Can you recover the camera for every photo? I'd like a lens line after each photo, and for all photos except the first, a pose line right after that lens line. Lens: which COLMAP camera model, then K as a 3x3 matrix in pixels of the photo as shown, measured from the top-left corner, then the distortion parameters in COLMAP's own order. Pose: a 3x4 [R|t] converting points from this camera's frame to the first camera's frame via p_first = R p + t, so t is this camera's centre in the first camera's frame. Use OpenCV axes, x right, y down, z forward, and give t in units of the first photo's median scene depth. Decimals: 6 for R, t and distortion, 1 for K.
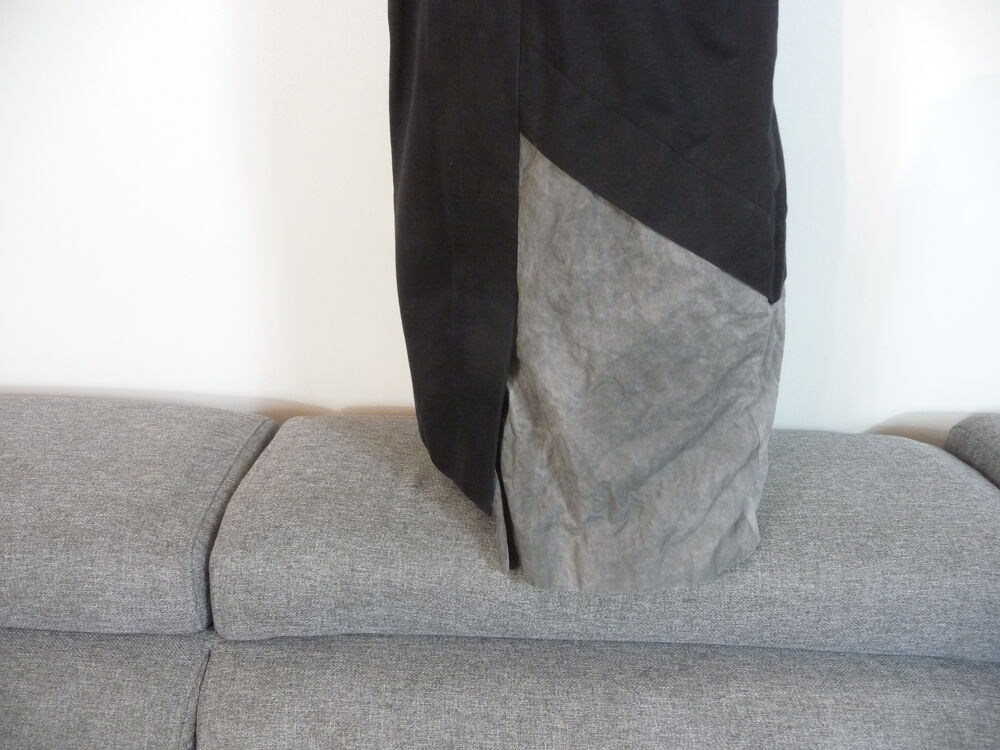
lens RADIAL K [[894.0, 0, 478.1], [0, 894.0, 447.7], [0, 0, 1]] dist [-0.037688, 0.002172]
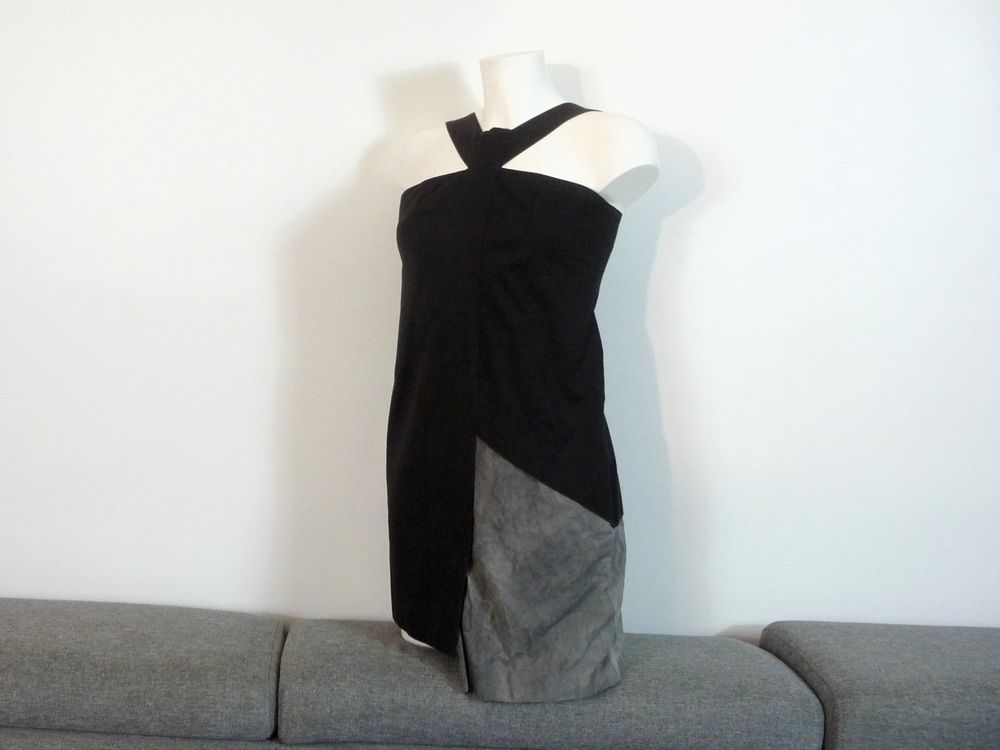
lens RADIAL K [[907.2, 0, 496.8], [0, 907.2, 398.4], [0, 0, 1]] dist [-0.005118, 0.001025]
pose [[0.990845, 0.024460, 0.132771, -0.148194], [0.023593, 0.936945, -0.348679, 0.219829], [-0.132928, 0.348620, 0.927790, -0.734450]]
